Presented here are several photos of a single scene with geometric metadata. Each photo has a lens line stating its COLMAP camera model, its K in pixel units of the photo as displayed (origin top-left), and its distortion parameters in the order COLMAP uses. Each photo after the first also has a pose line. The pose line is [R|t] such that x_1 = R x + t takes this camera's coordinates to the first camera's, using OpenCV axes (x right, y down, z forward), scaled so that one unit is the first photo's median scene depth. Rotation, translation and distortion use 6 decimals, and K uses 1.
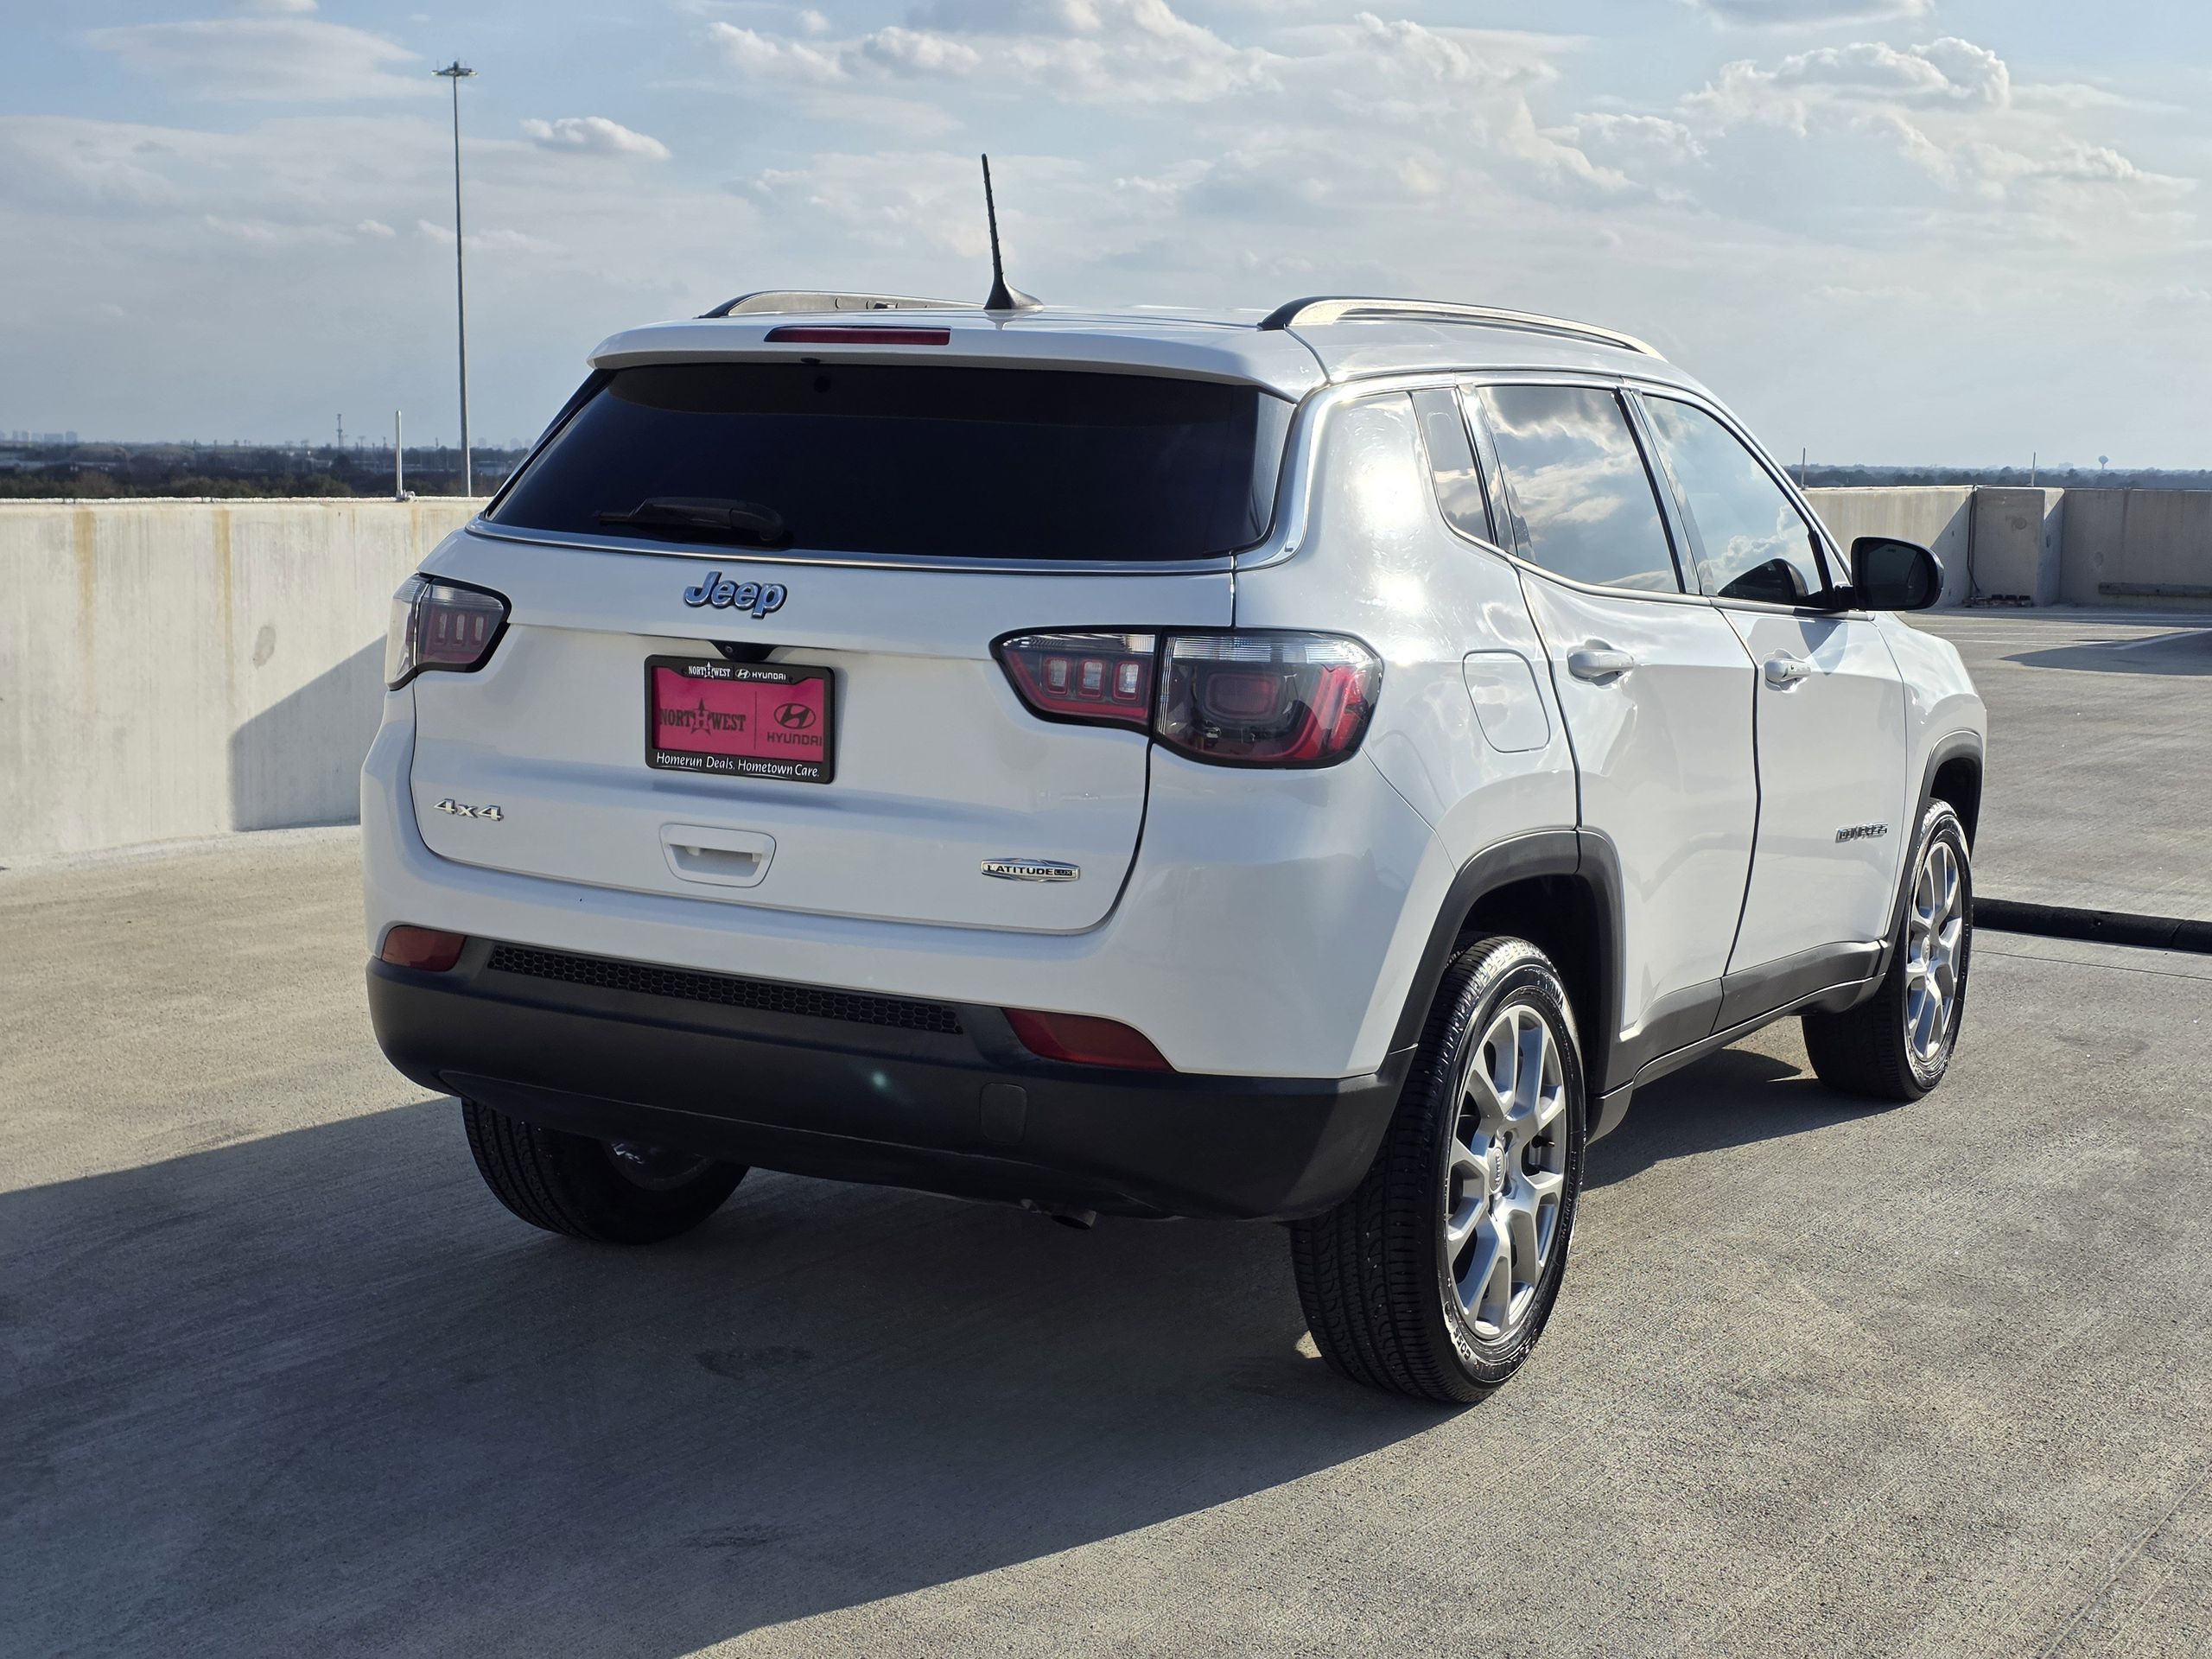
lens RADIAL K [[2816.8, 0, 1106.0], [0, 2816.8, 829.5], [0, 0, 1]] dist [0.284527, -0.817225]
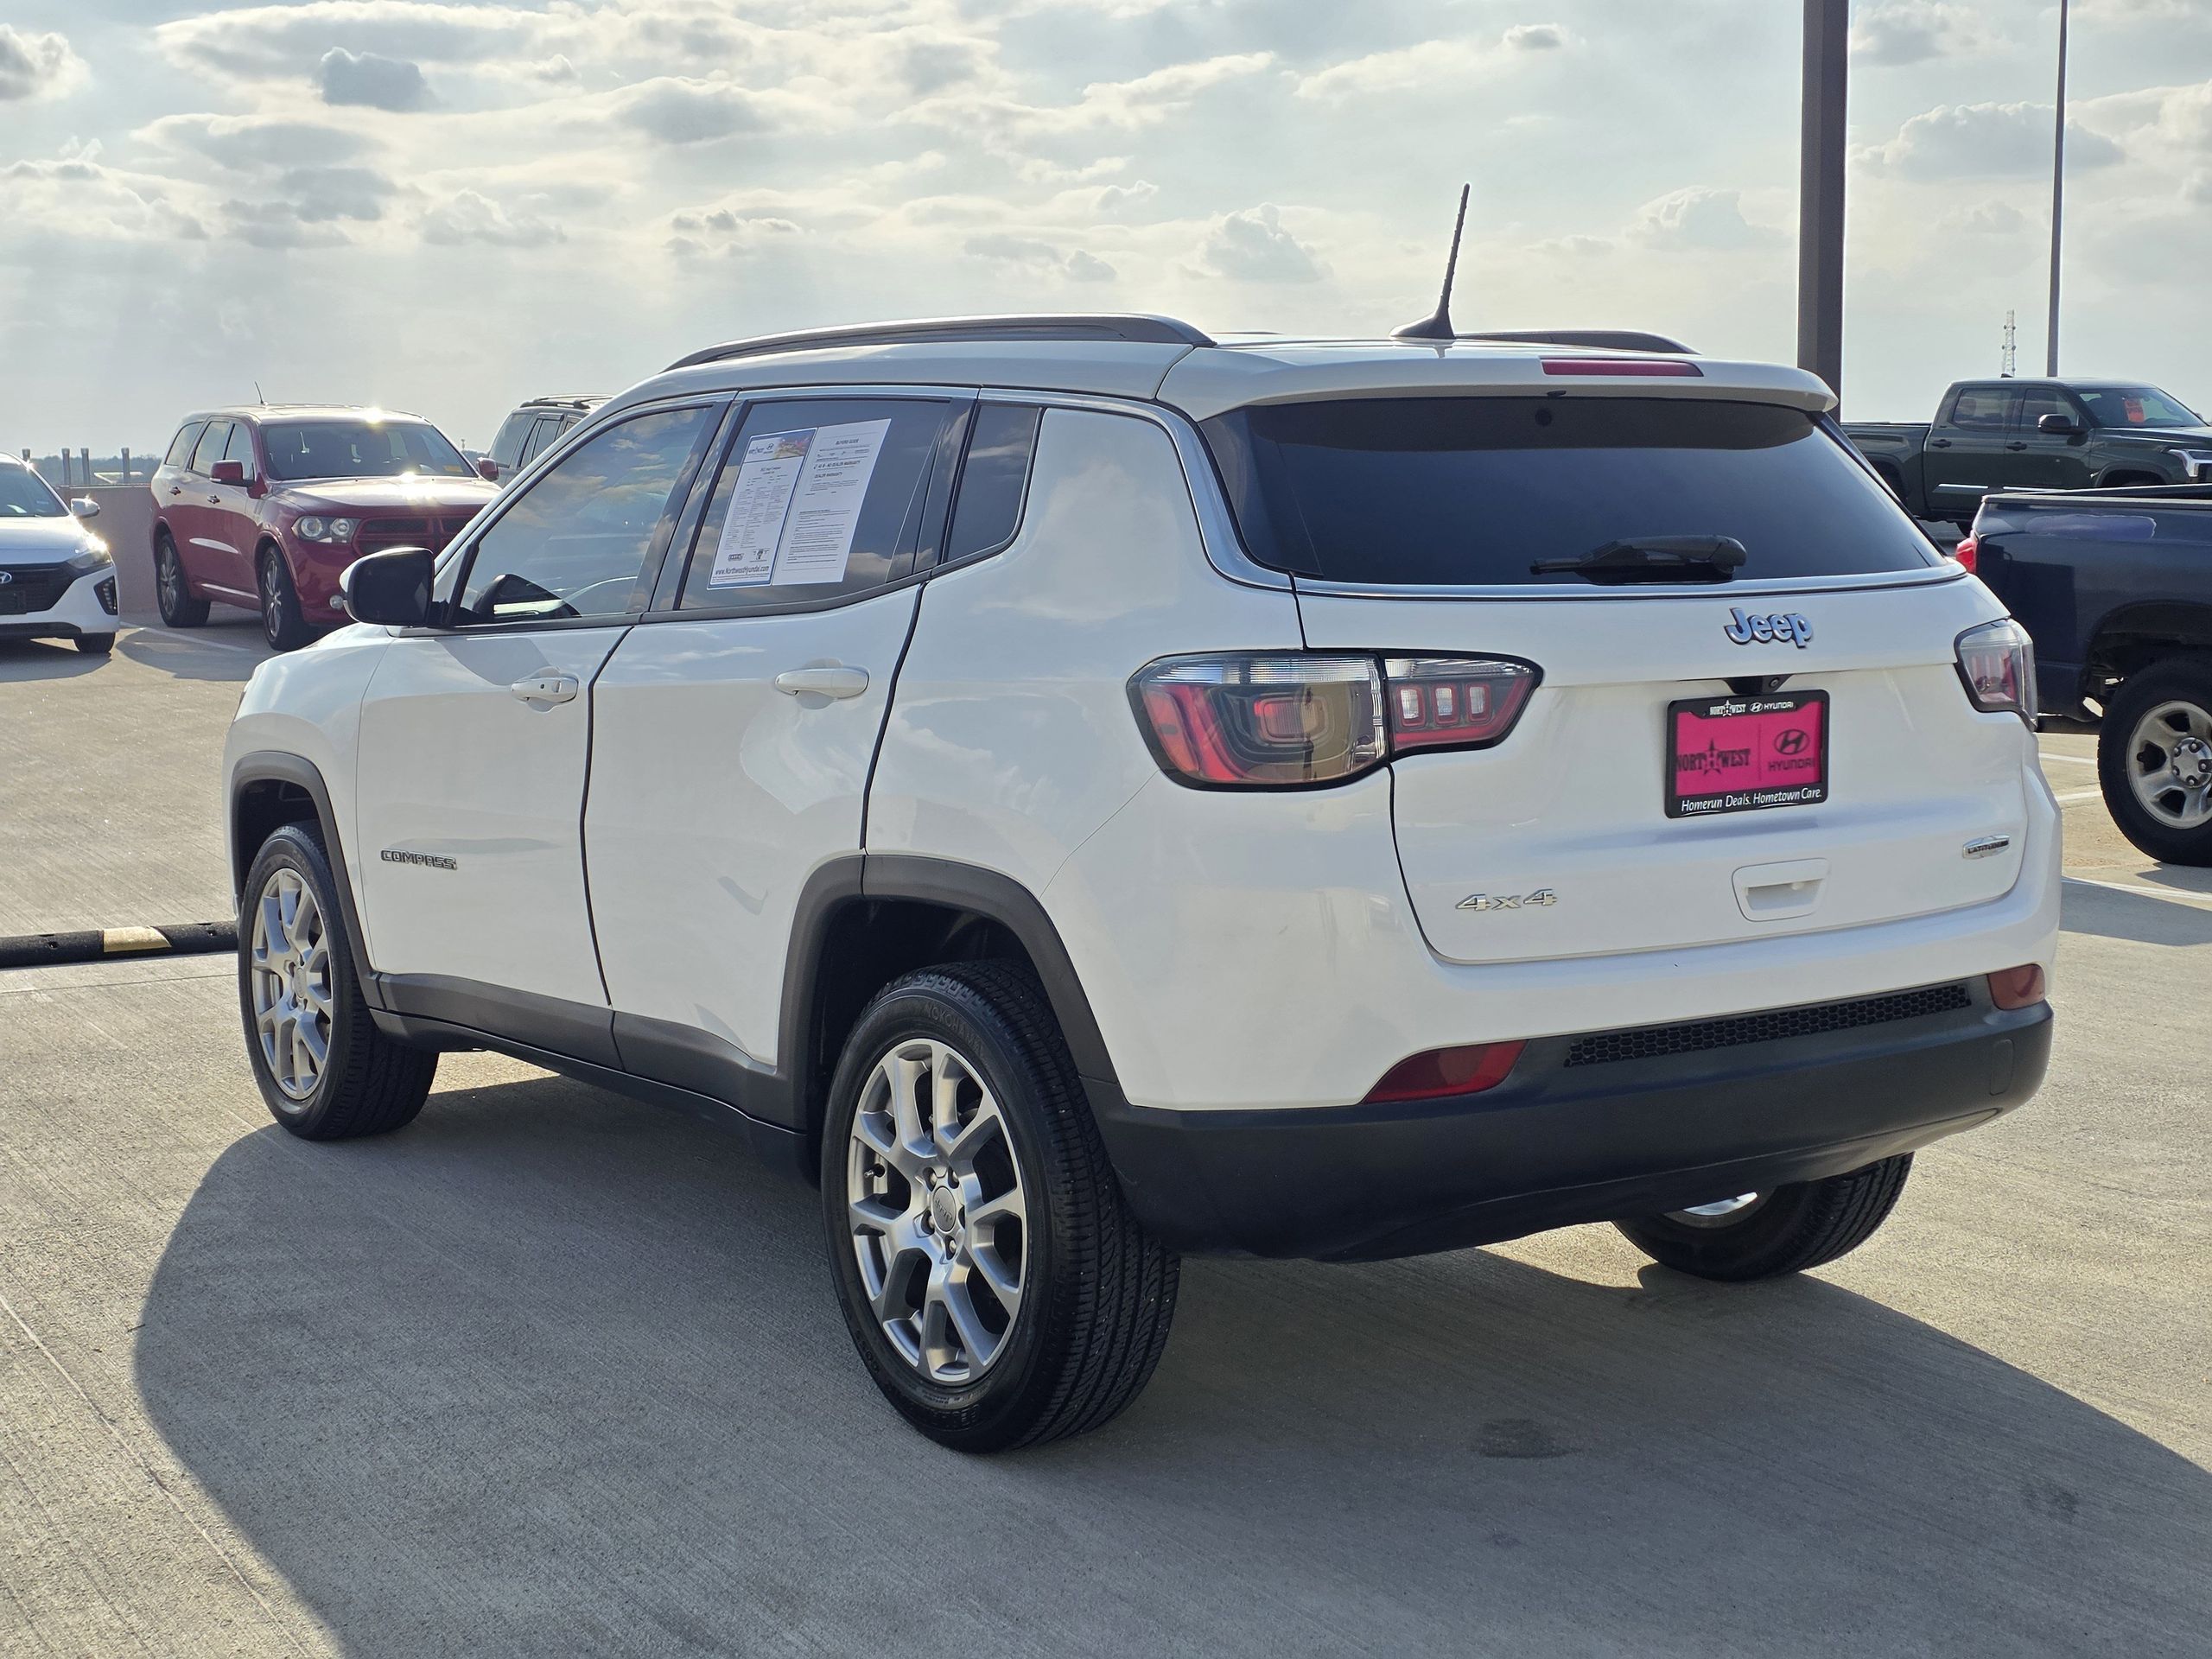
lens RADIAL K [[2899.8, 0, 1106.0], [0, 2899.8, 829.5], [0, 0, 1]] dist [0.034925, 0.000459]
pose [[0.462949, -0.135491, 0.875969, -1.137145], [0.139814, 0.987039, 0.078779, -0.125165], [-0.875289, 0.086002, 0.475892, 0.717494]]
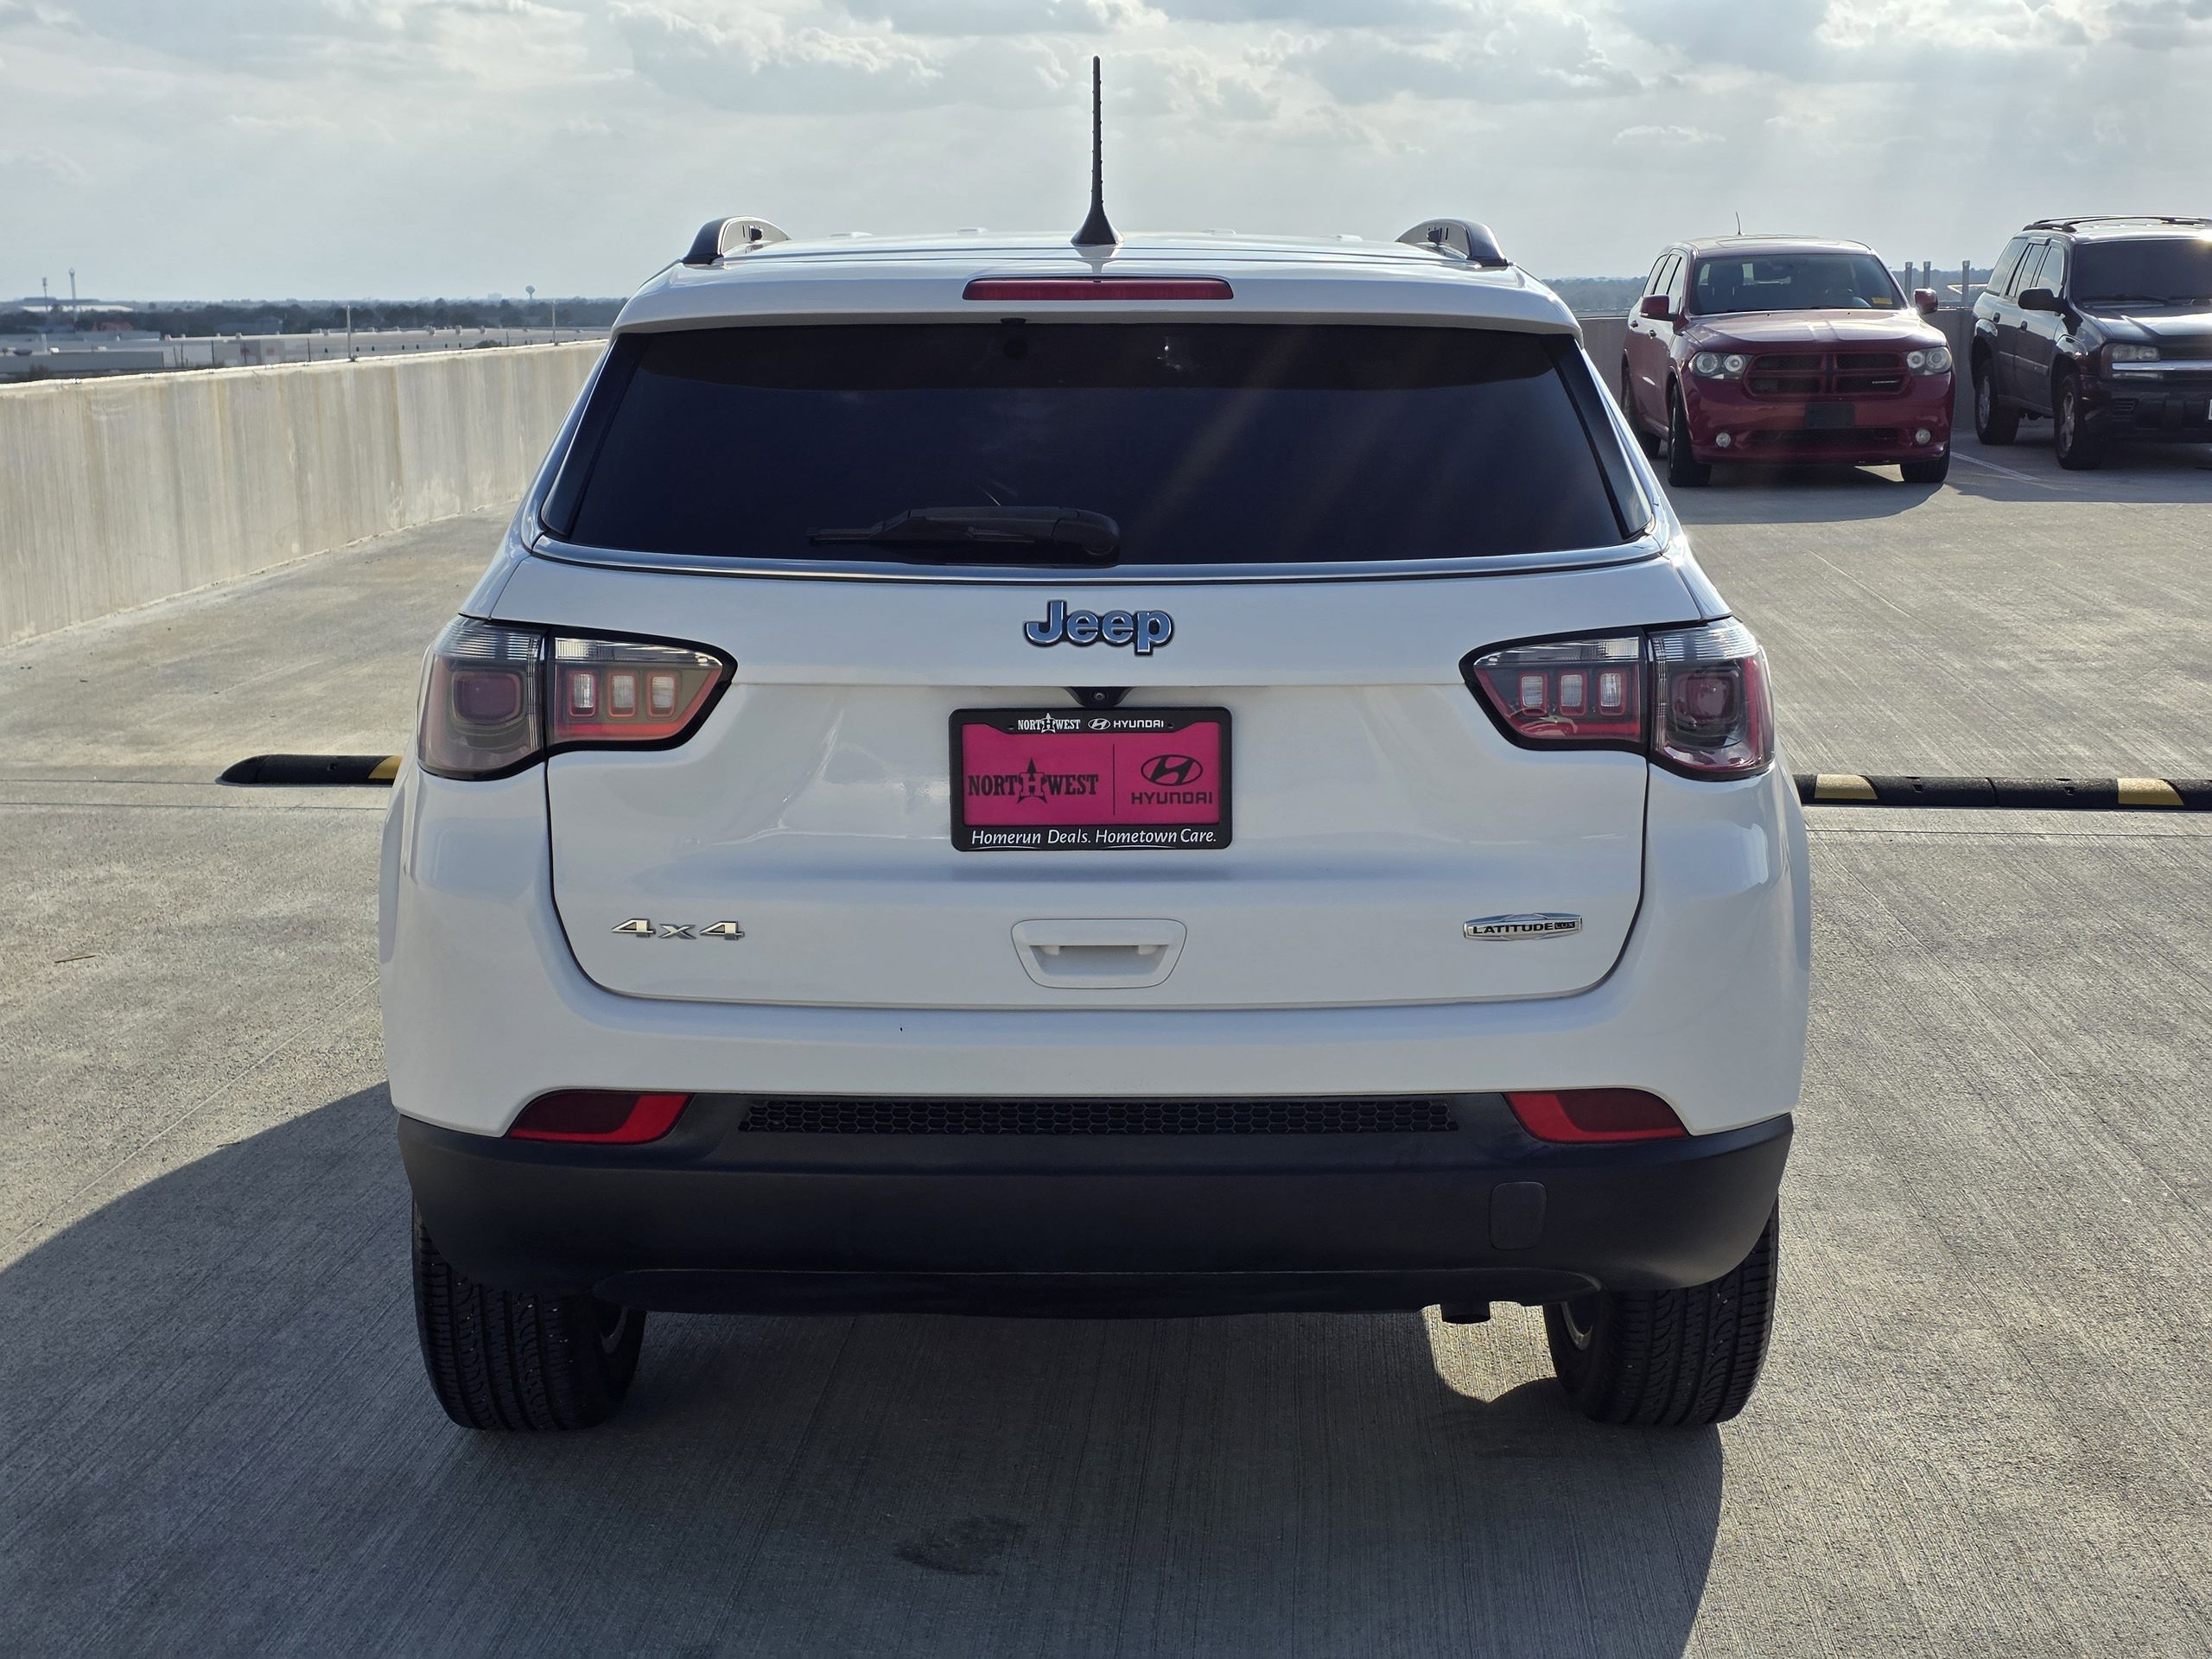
lens RADIAL K [[2816.8, 0, 1106.0], [0, 2816.8, 829.5], [0, 0, 1]] dist [0.284527, -0.817225]
pose [[0.882246, -0.113675, 0.456858, -0.495299], [0.090537, 0.993265, 0.072305, -0.082899], [-0.462001, -0.022428, 0.886596, 0.290098]]
